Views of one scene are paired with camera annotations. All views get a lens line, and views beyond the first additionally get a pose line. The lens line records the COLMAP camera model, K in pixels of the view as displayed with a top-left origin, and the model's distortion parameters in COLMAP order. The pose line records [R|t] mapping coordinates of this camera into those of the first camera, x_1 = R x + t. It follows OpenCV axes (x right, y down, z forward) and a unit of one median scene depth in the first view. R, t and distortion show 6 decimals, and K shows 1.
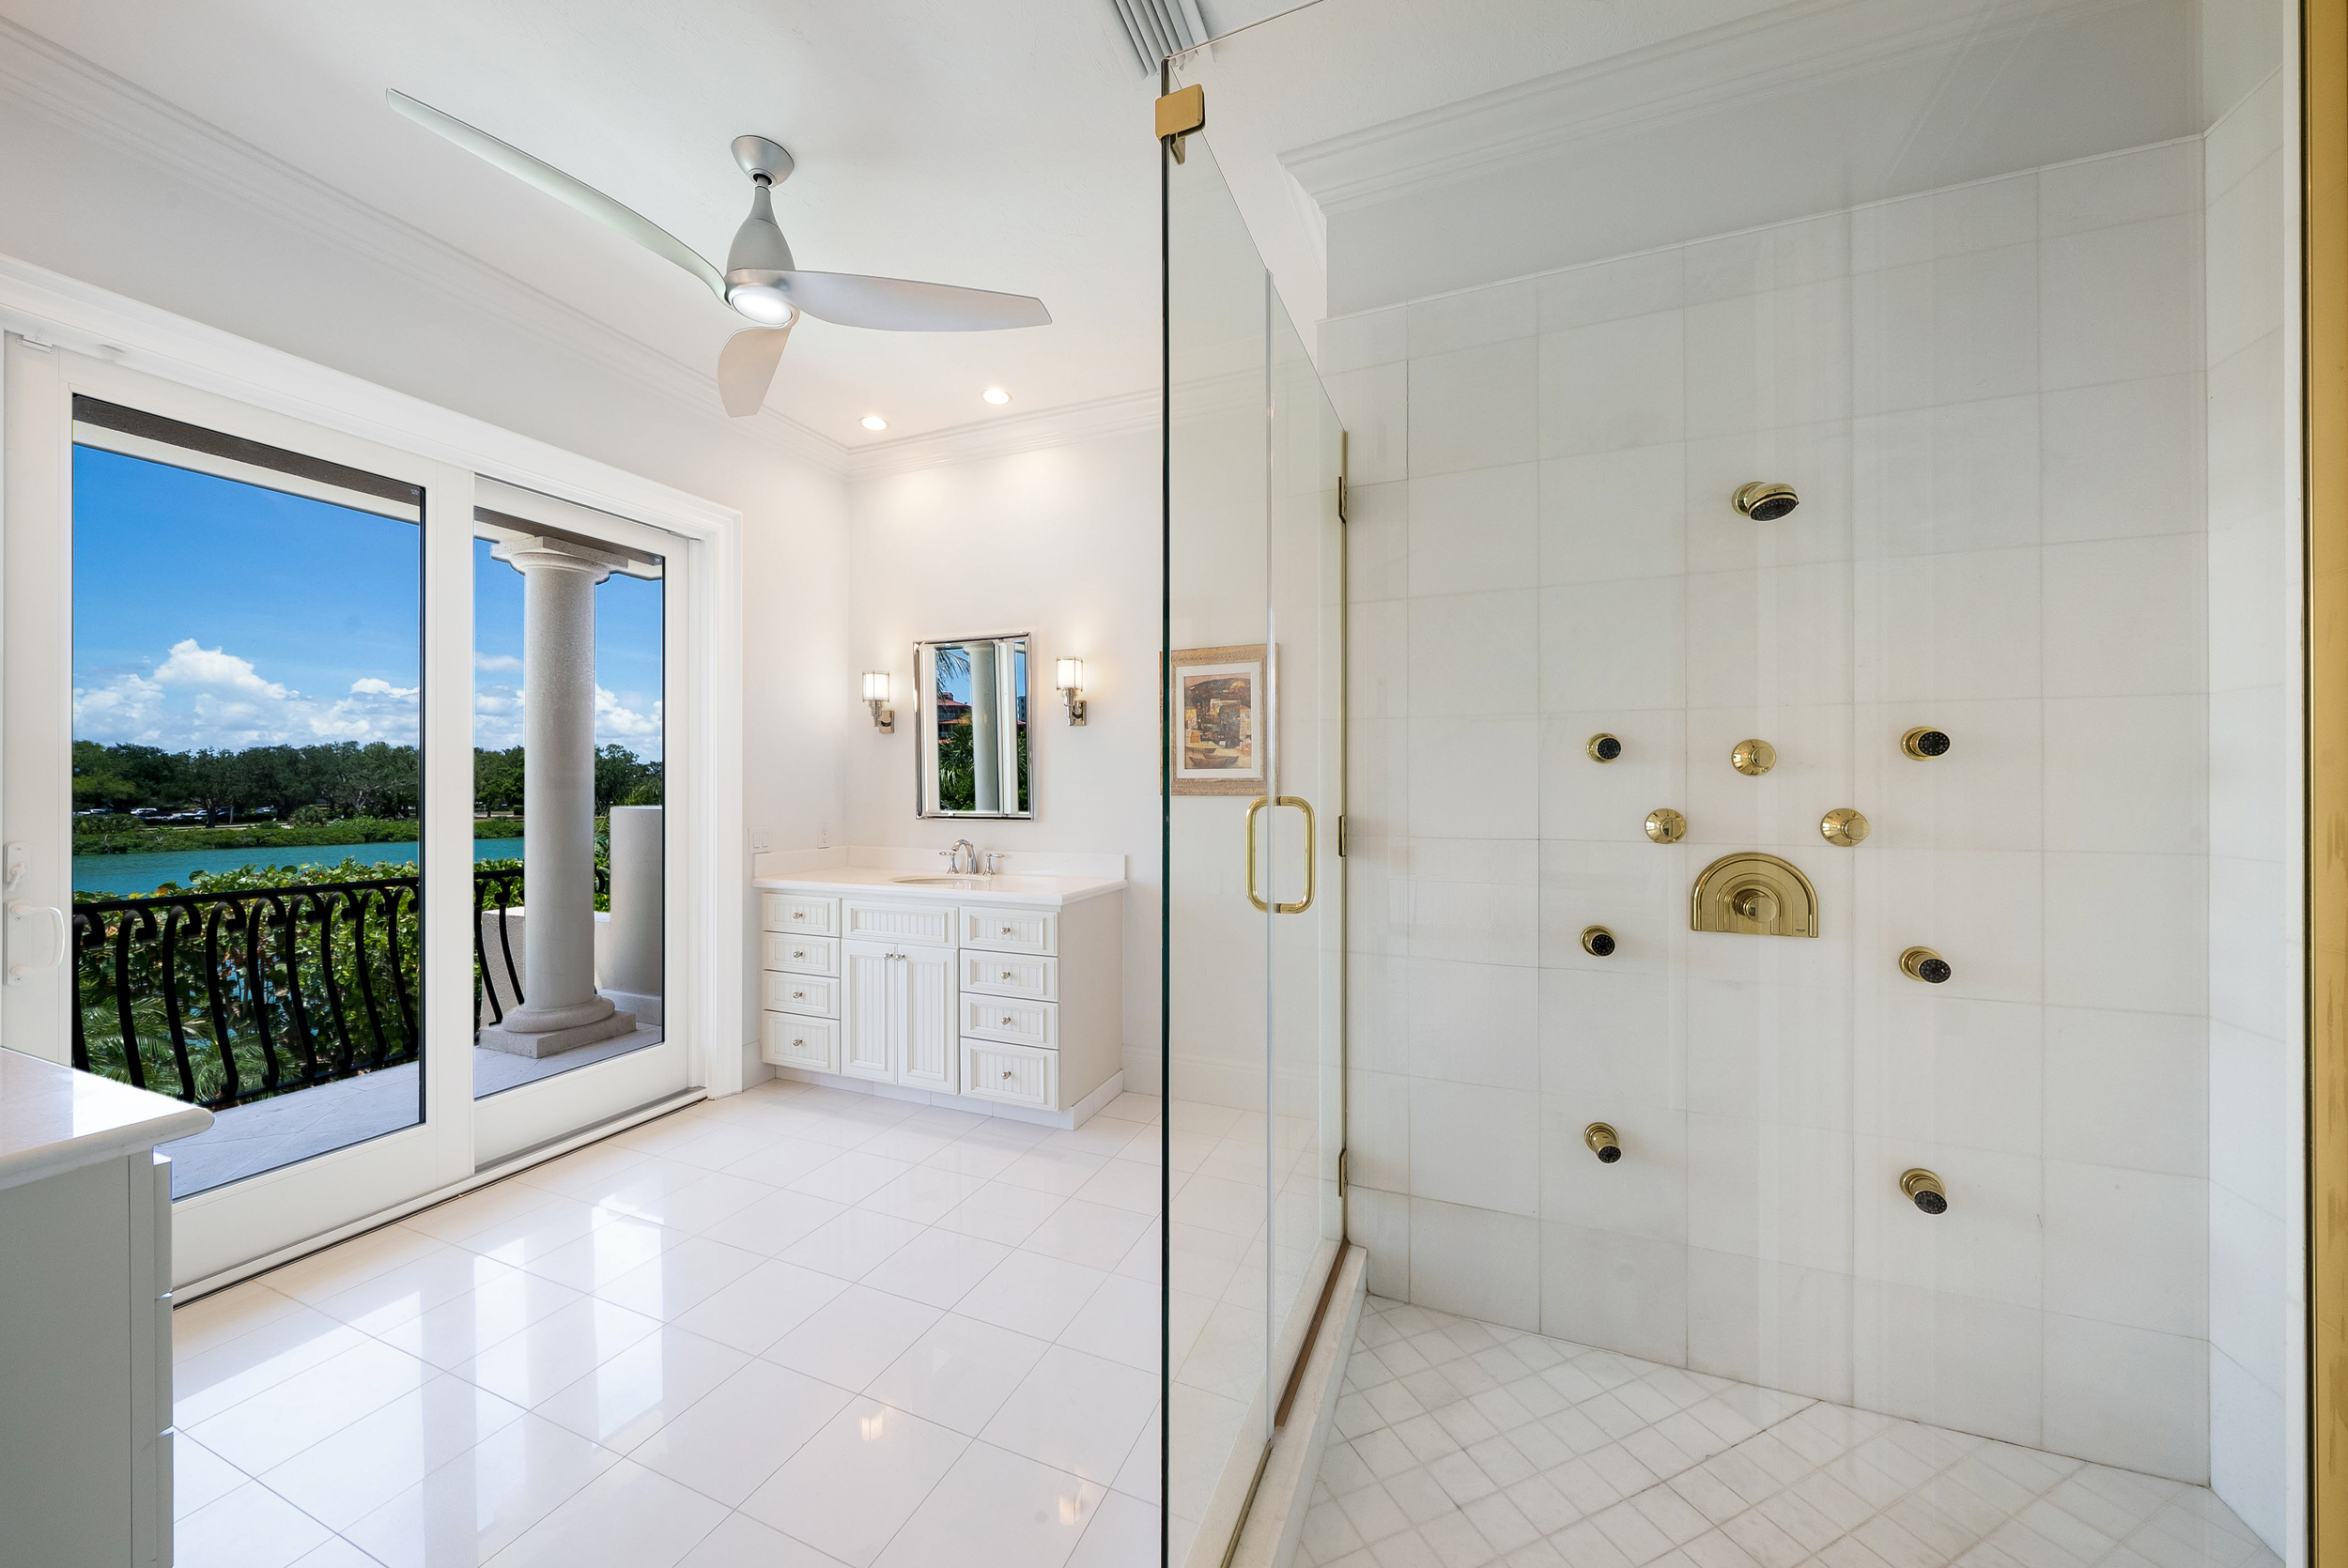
lens RADIAL K [[810.9, 0, 1174.0], [0, 810.9, 784.0], [0, 0, 1]] dist [-0.002316, -0.000004]
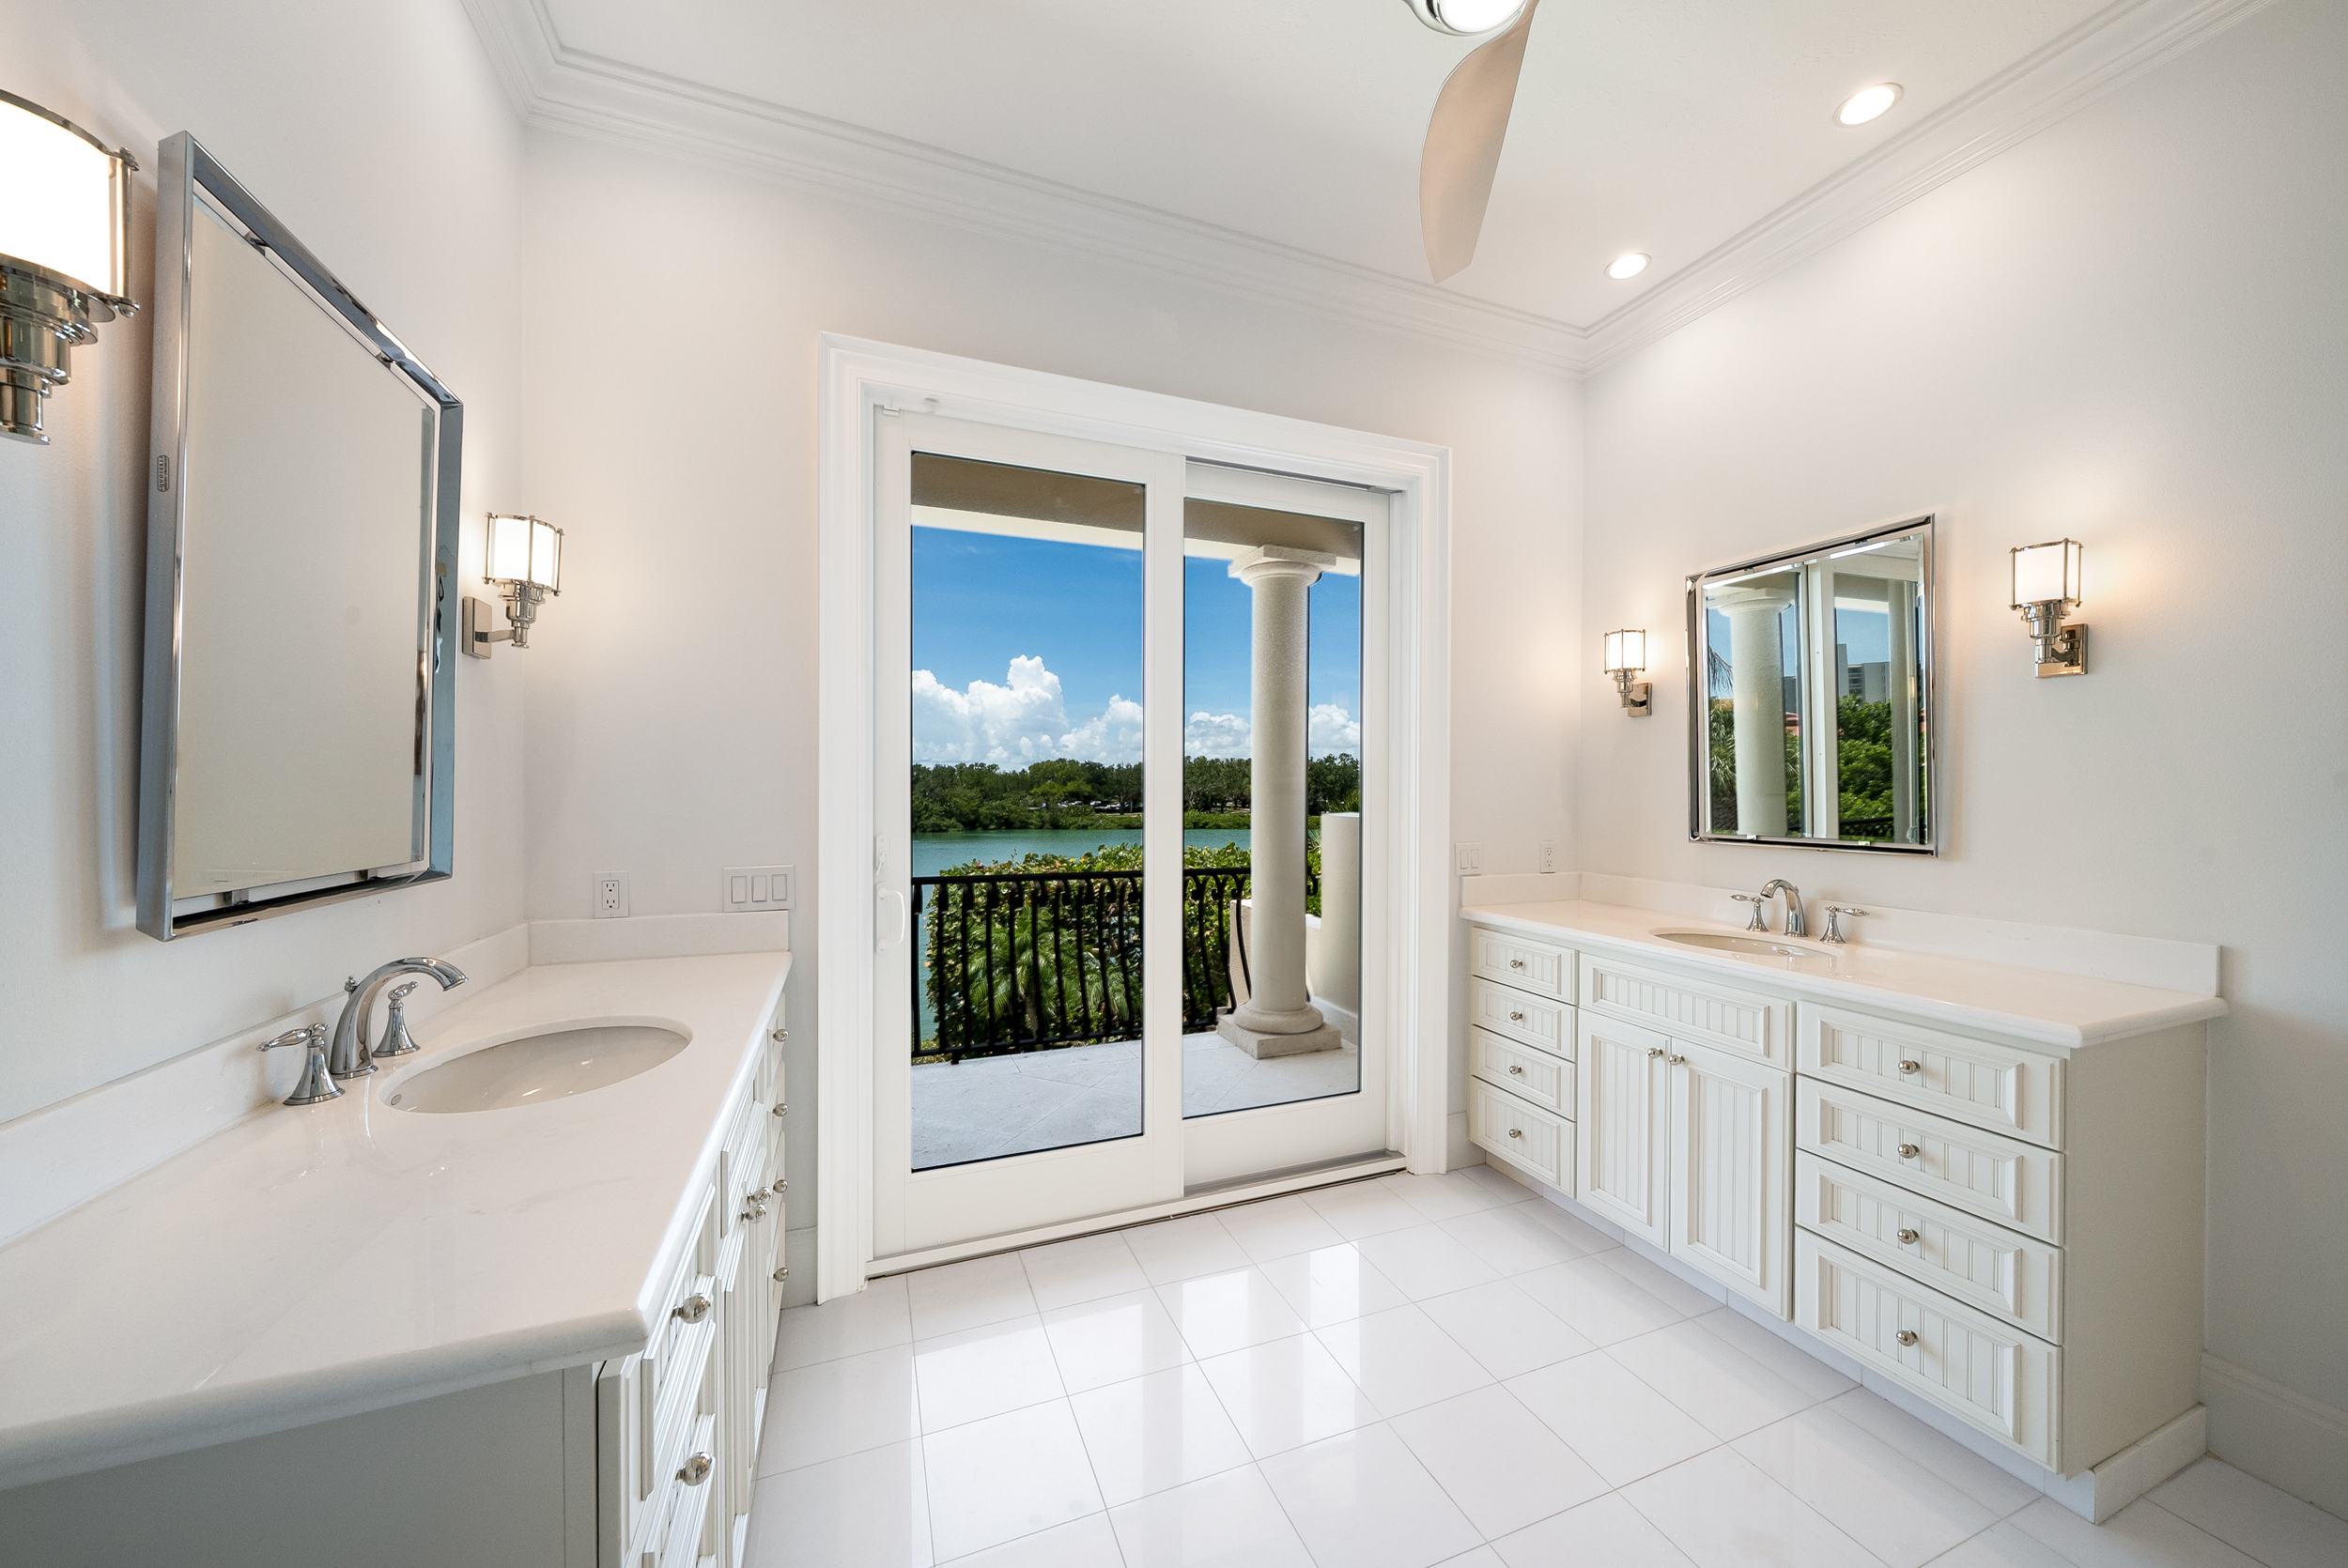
lens RADIAL K [[823.2, 0, 1177.9], [0, 823.2, 789.8], [0, 0, 1]] dist [-0.002462, -0.000110]
pose [[0.693182, 0.005605, -0.720741, -0.135127], [-0.004021, 0.999984, 0.003909, -0.000405], [0.720752, 0.000188, 0.693193, 0.249730]]
